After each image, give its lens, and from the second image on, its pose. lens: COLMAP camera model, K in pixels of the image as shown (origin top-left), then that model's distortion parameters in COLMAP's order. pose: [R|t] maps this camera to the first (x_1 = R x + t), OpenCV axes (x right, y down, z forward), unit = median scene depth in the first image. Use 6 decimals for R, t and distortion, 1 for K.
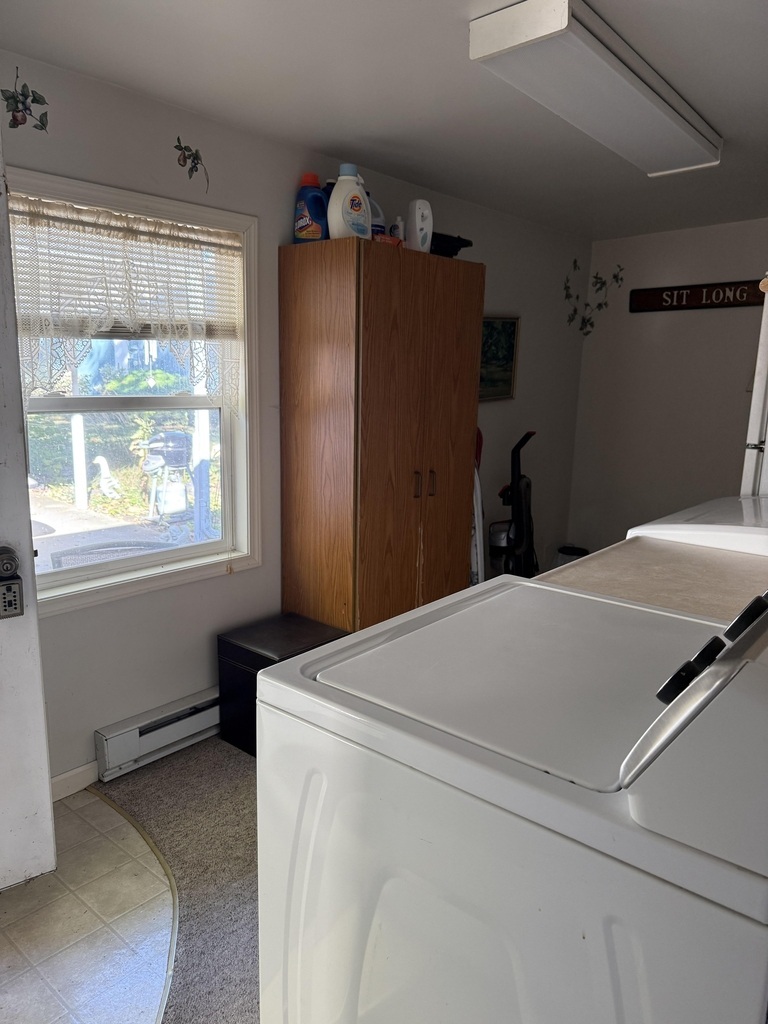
lens RADIAL K [[721.4, 0, 382.0], [0, 721.4, 513.0], [0, 0, 1]] dist [0.083176, -0.103570]
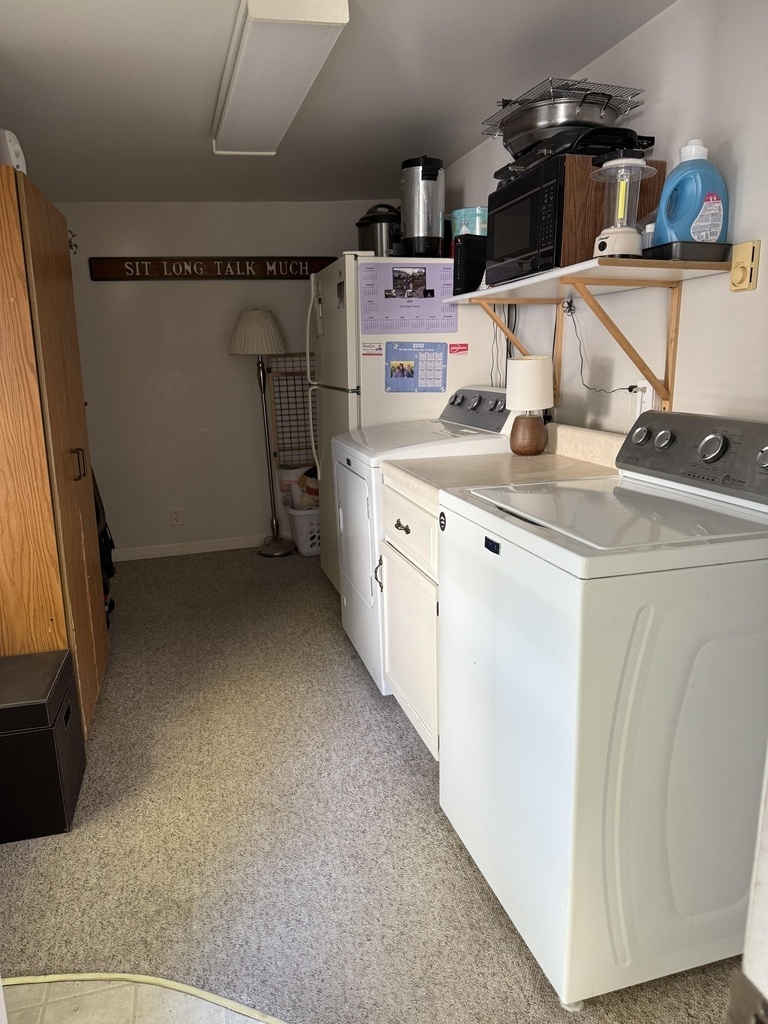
lens RADIAL K [[721.4, 0, 379.8], [0, 721.4, 513.8], [0, 0, 1]] dist [0.083176, -0.103570]
pose [[0.578807, -0.220693, 0.785034, -0.306518], [0.193260, 0.972380, 0.130870, -0.022371], [-0.792233, 0.075967, 0.605471, 0.119883]]
